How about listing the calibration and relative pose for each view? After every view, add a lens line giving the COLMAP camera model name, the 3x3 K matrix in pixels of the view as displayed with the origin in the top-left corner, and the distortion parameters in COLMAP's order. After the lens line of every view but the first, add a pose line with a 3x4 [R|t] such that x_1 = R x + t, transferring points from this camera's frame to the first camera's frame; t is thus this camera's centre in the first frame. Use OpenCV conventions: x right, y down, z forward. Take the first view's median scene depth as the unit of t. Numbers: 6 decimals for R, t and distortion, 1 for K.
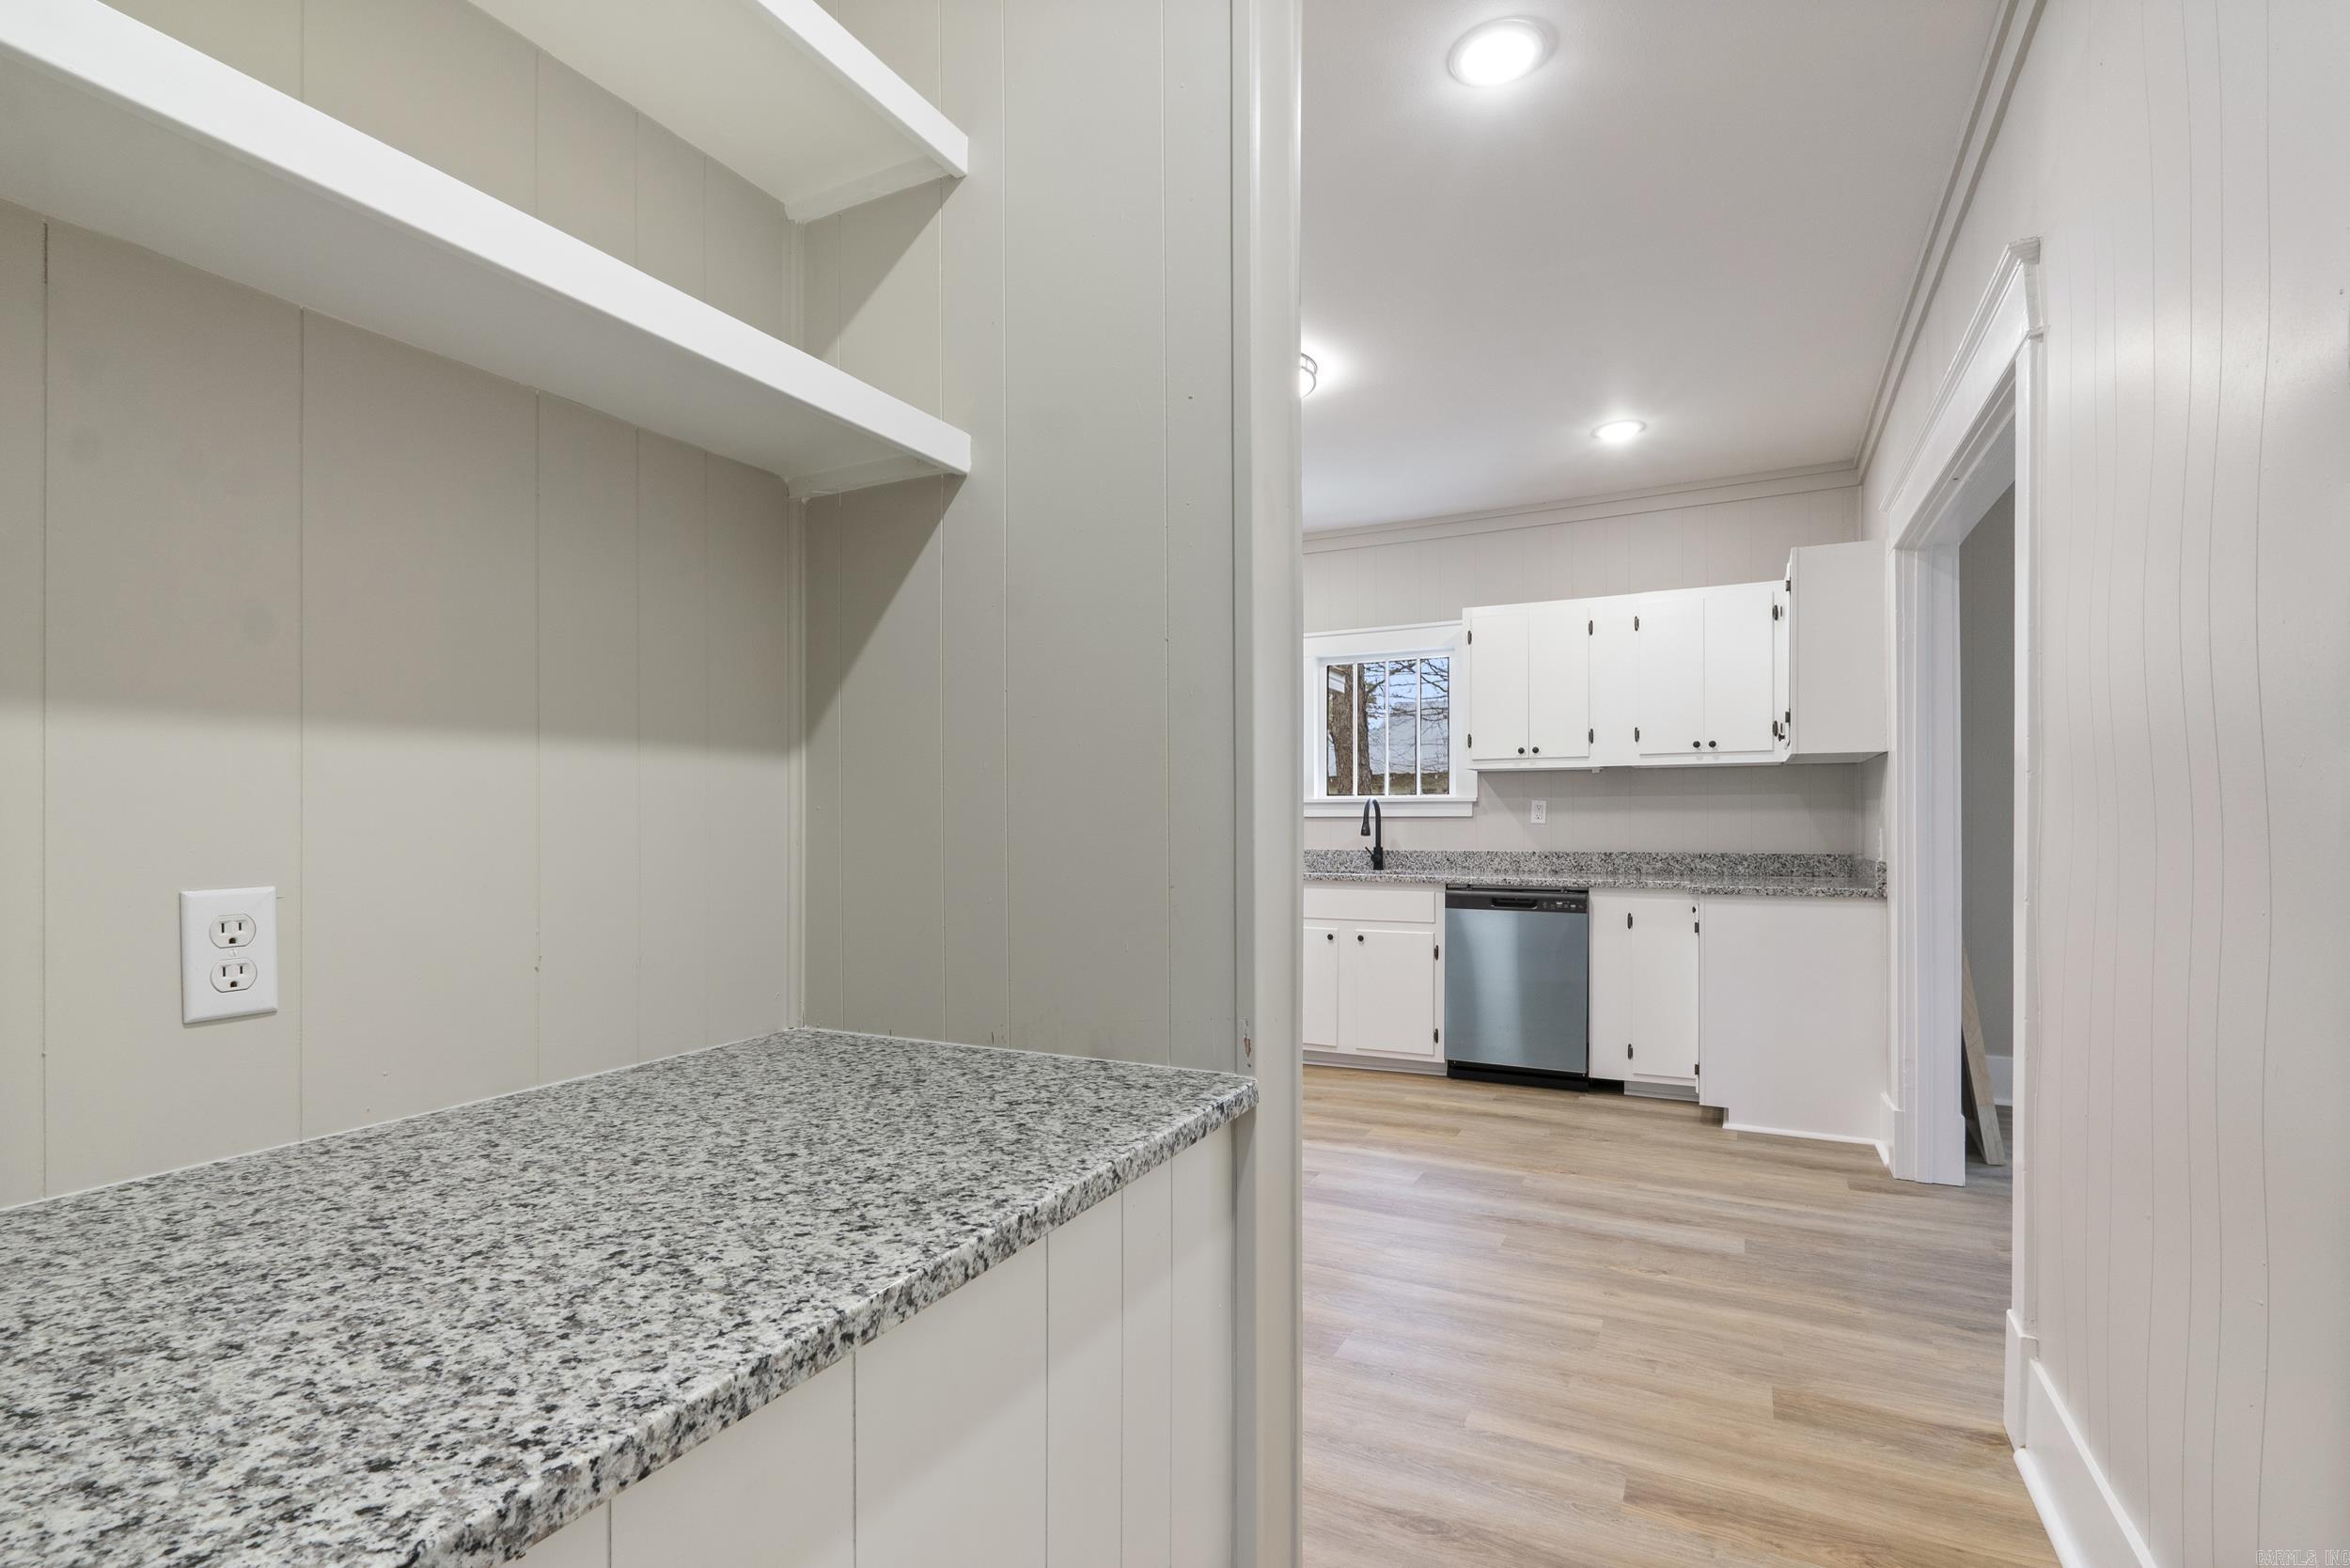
lens RADIAL K [[1108.0, 0, 1170.6], [0, 1108.0, 817.0], [0, 0, 1]] dist [-0.000446, -0.000064]
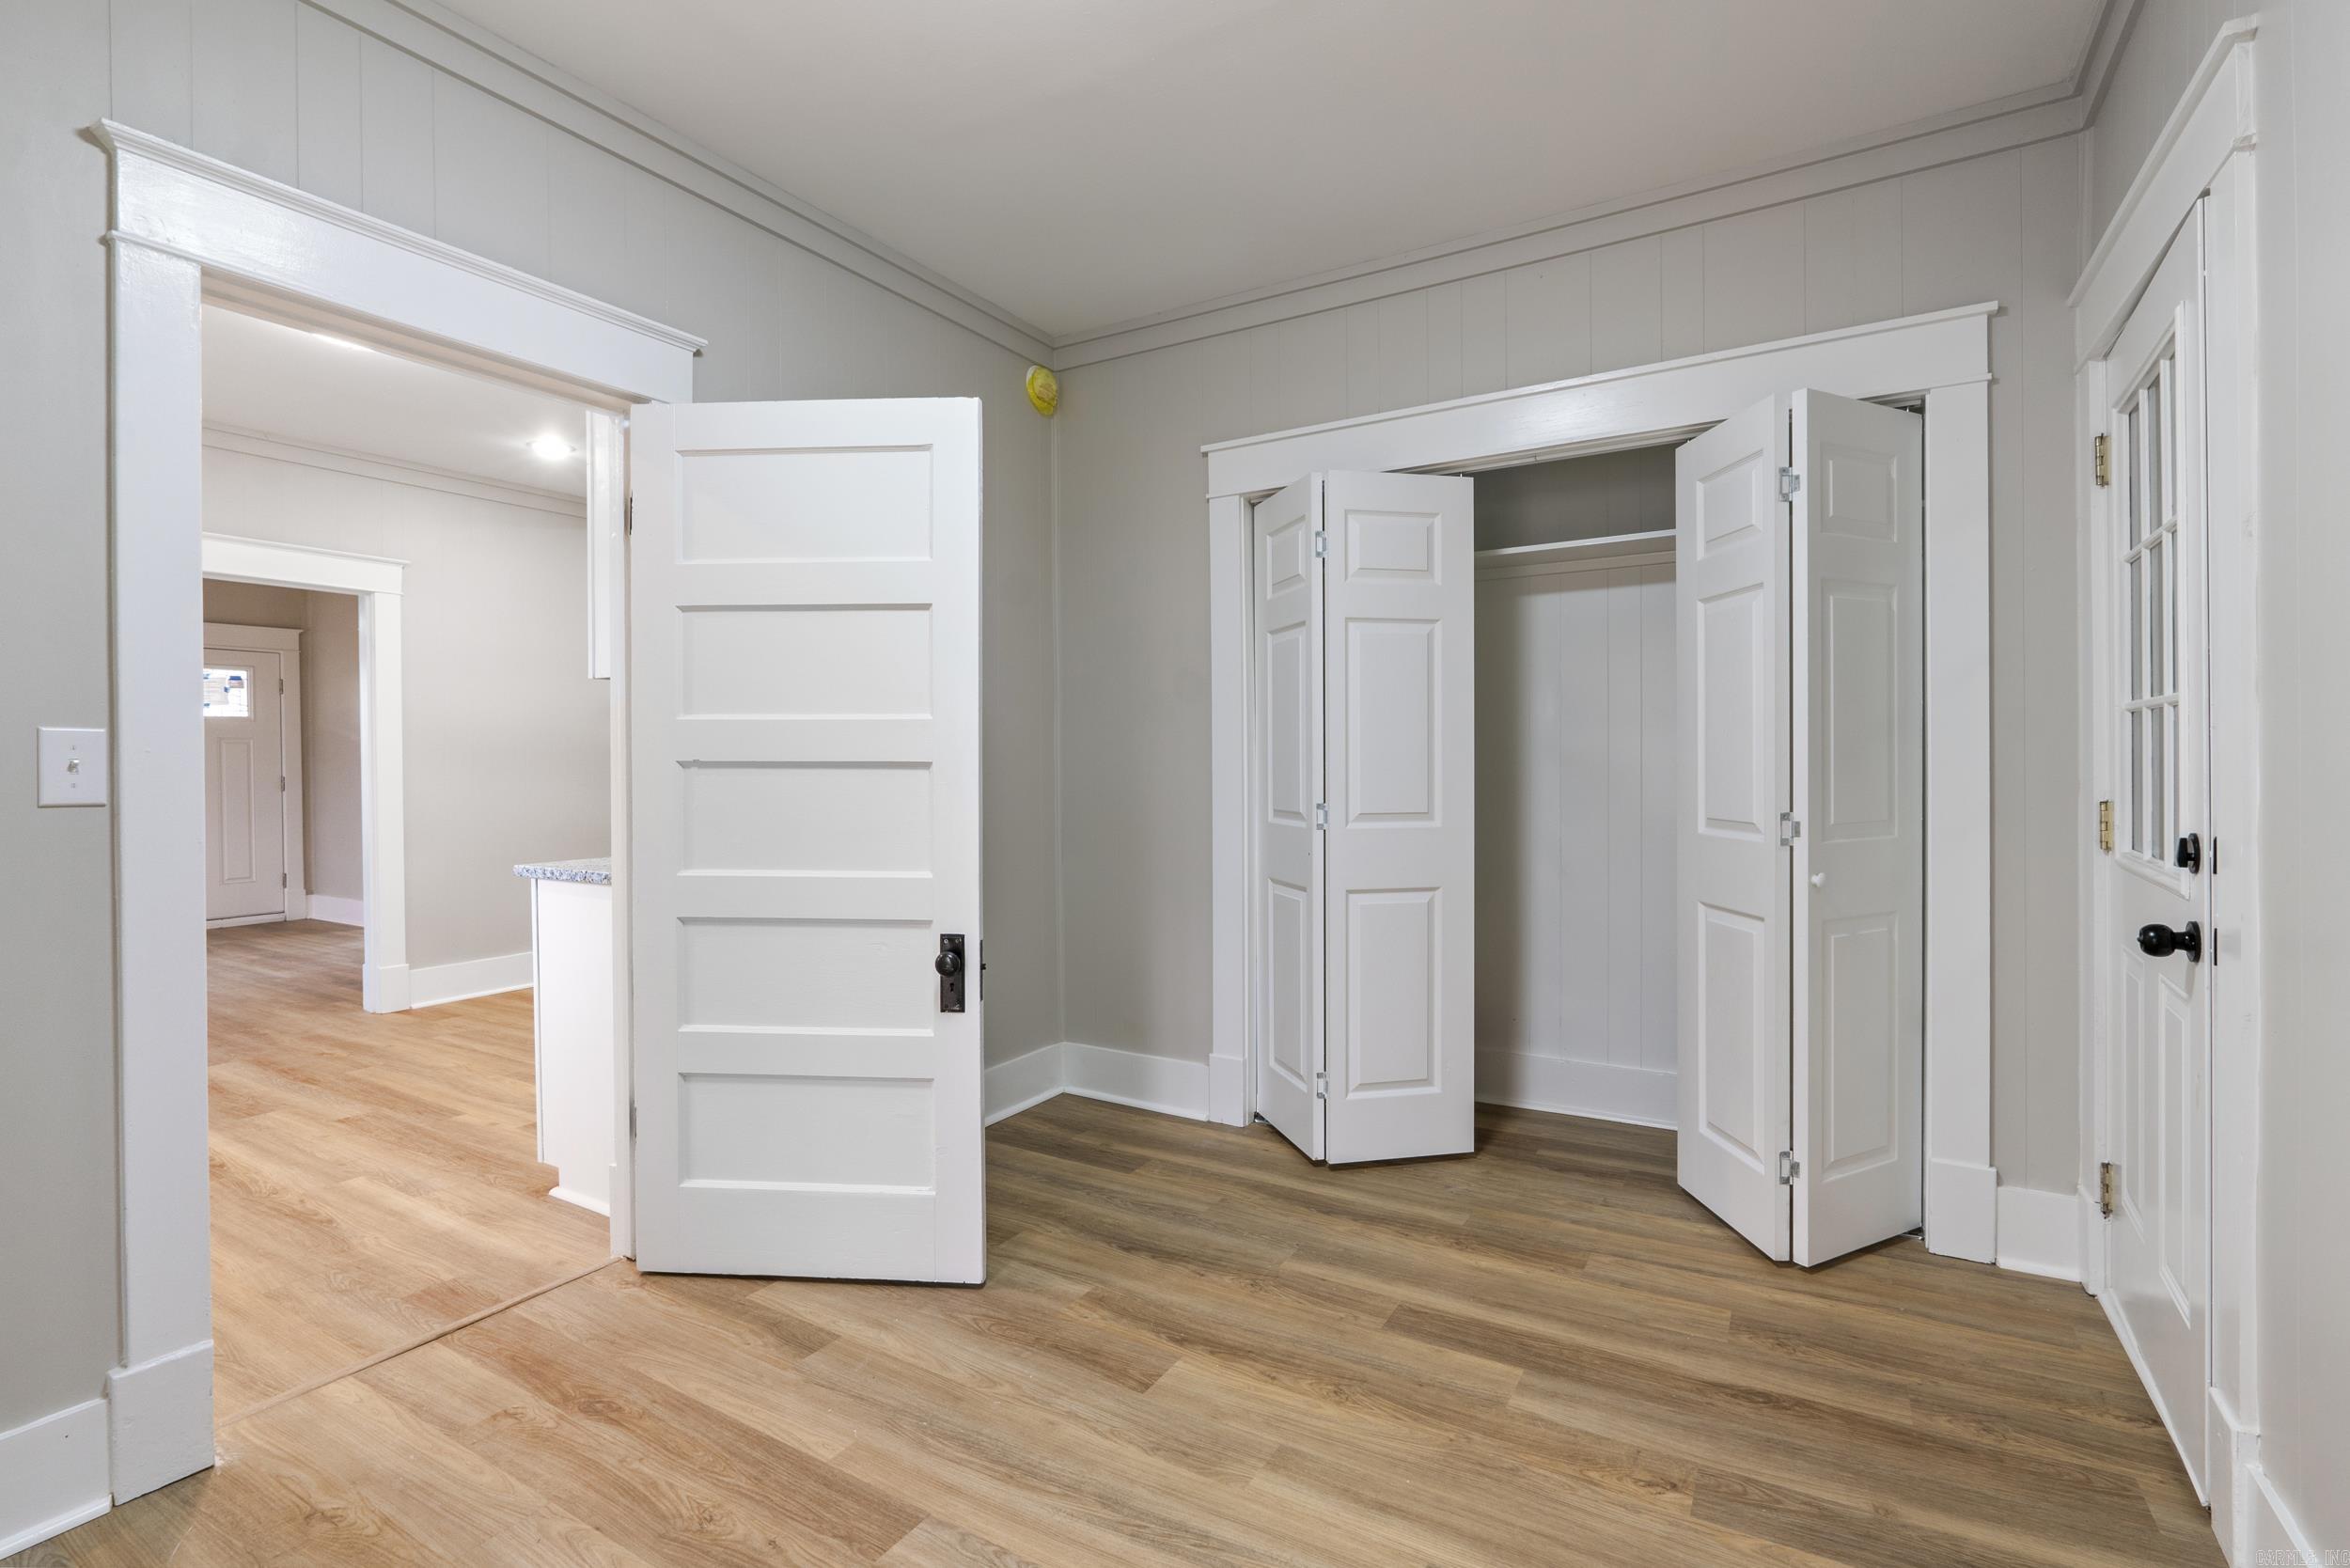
lens RADIAL K [[1080.9, 0, 1165.6], [0, 1080.9, 774.0], [0, 0, 1]] dist [-0.008436, -0.000156]
pose [[-0.997443, 0.010365, 0.070711, -0.540814], [0.010924, 0.999912, 0.007531, 0.002069], [-0.070627, 0.008284, -0.997468, 1.489468]]
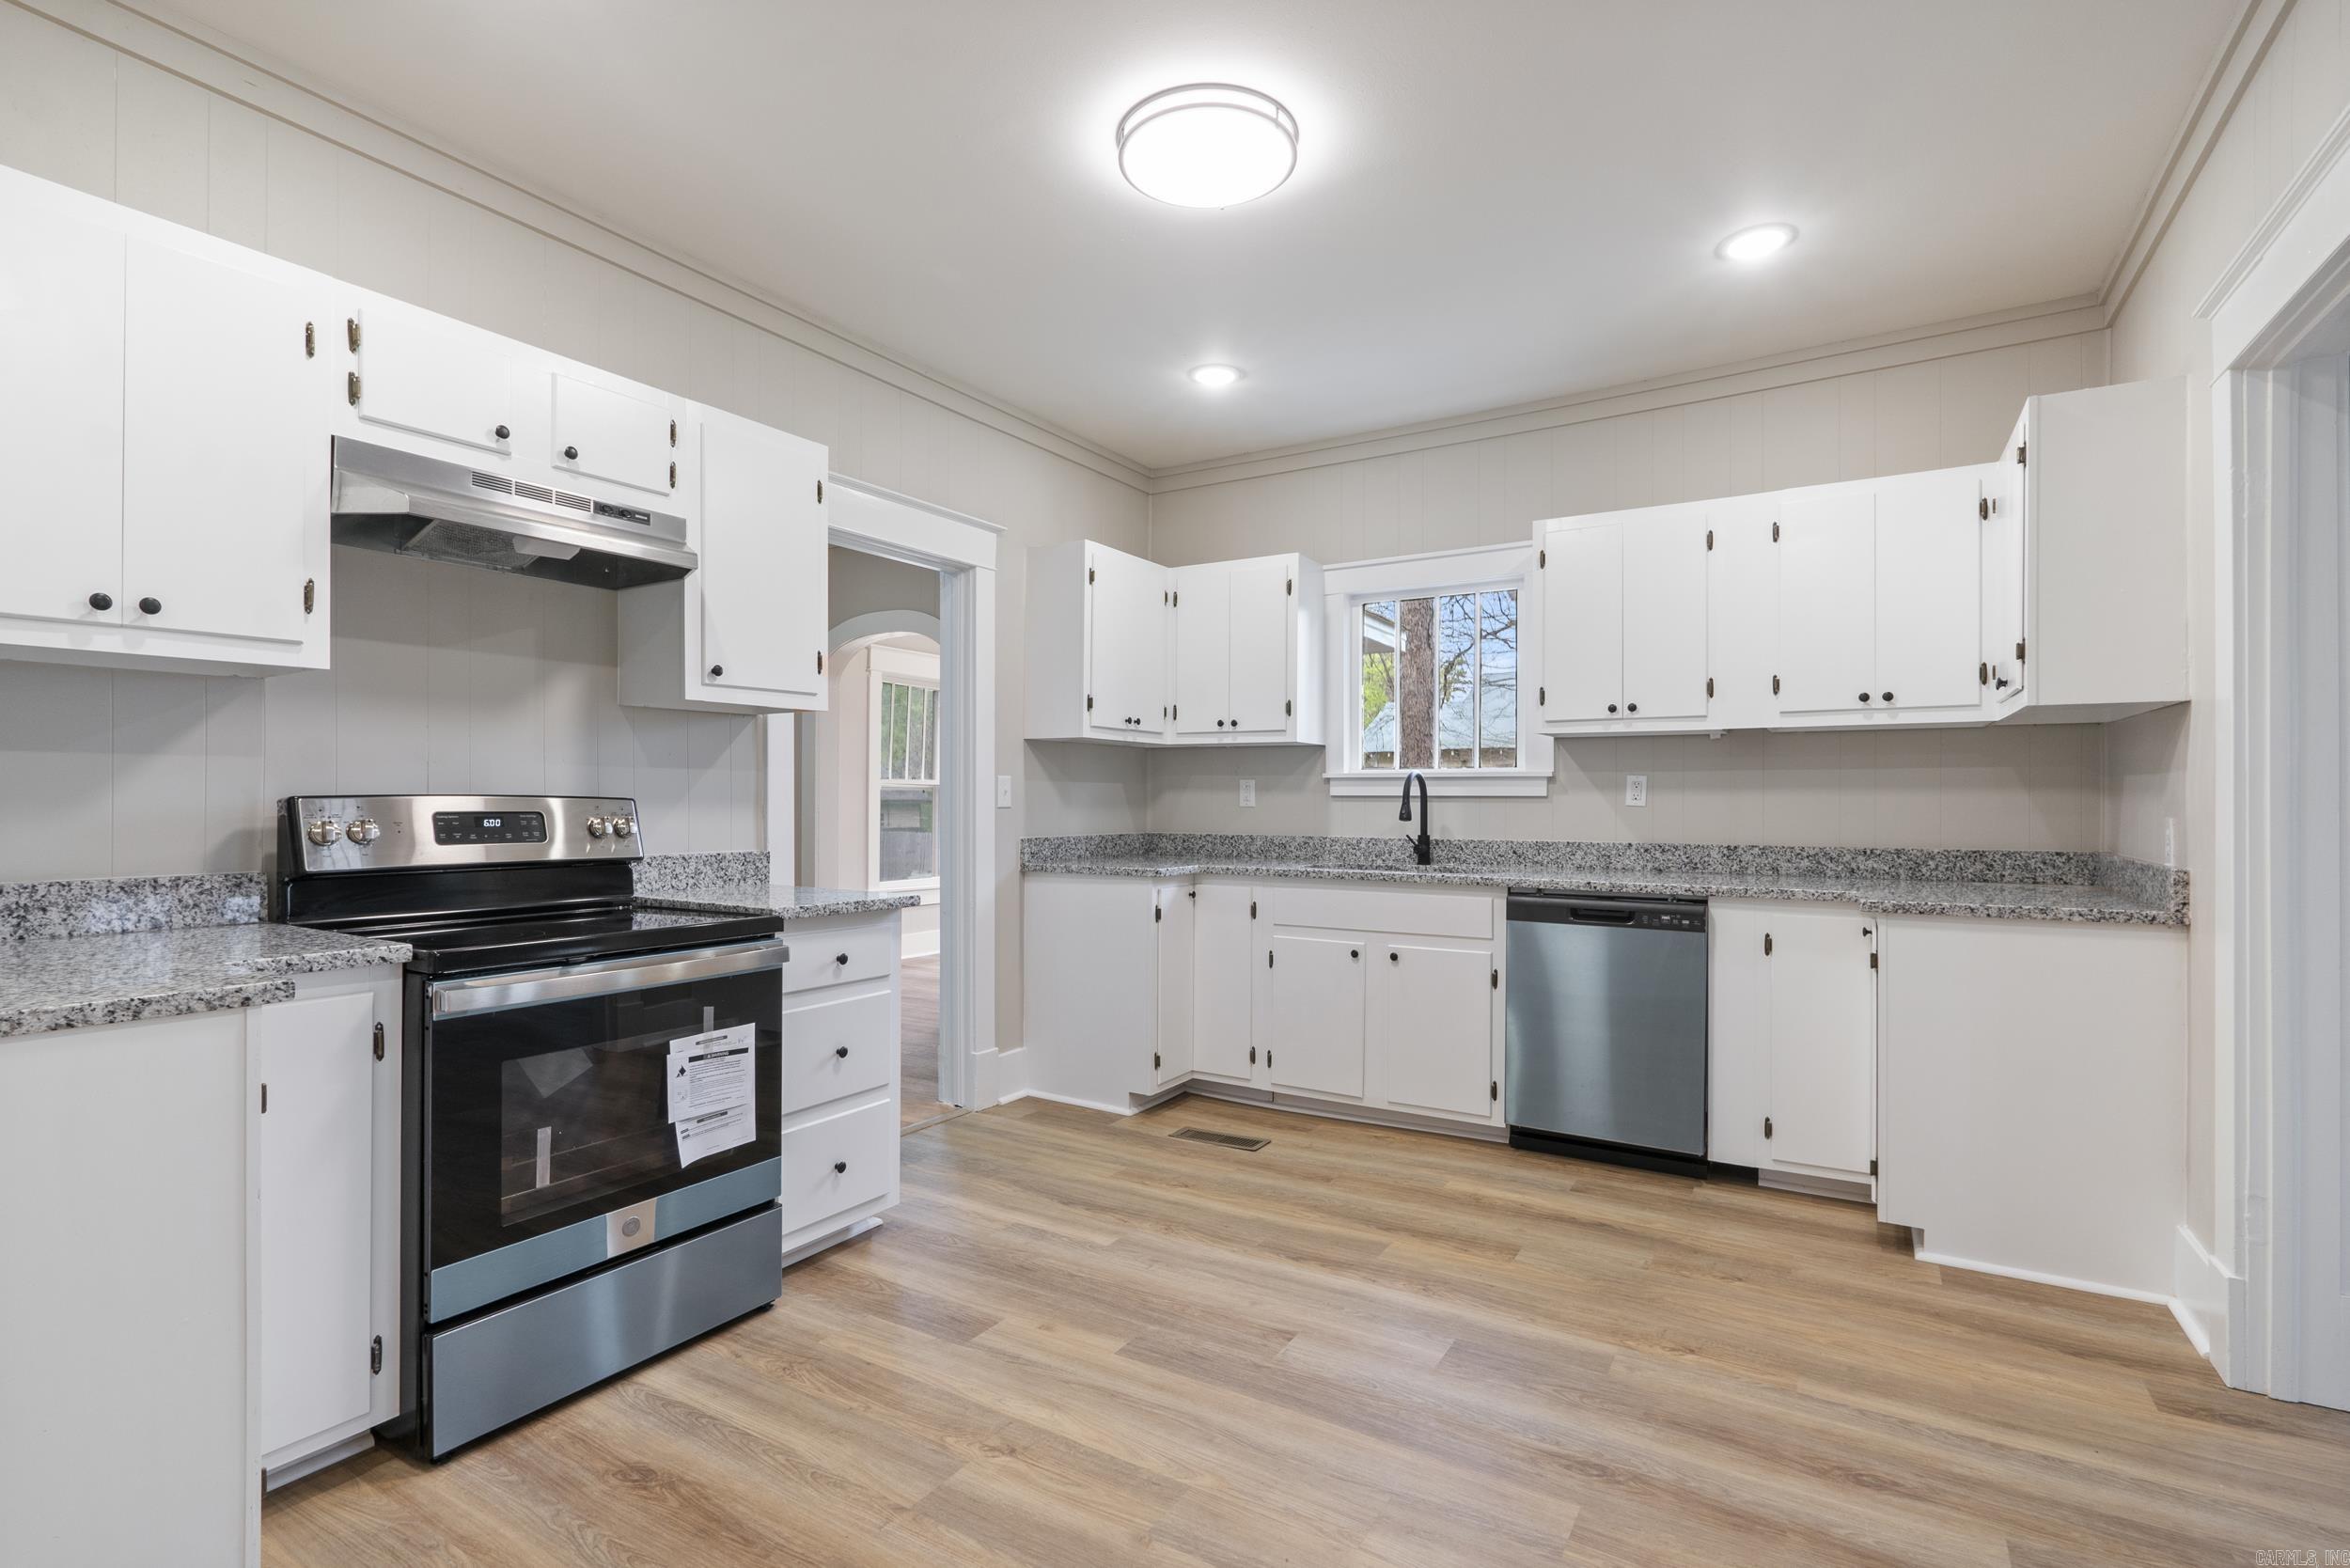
lens RADIAL K [[1097.4, 0, 1171.1], [0, 1097.4, 788.4], [0, 0, 1]] dist [-0.001923, -0.000042]
pose [[0.996828, 0.003707, -0.079496, 0.085751], [-0.004031, 0.999984, -0.003917, -0.002162], [0.079480, 0.004225, 0.996828, 0.260500]]
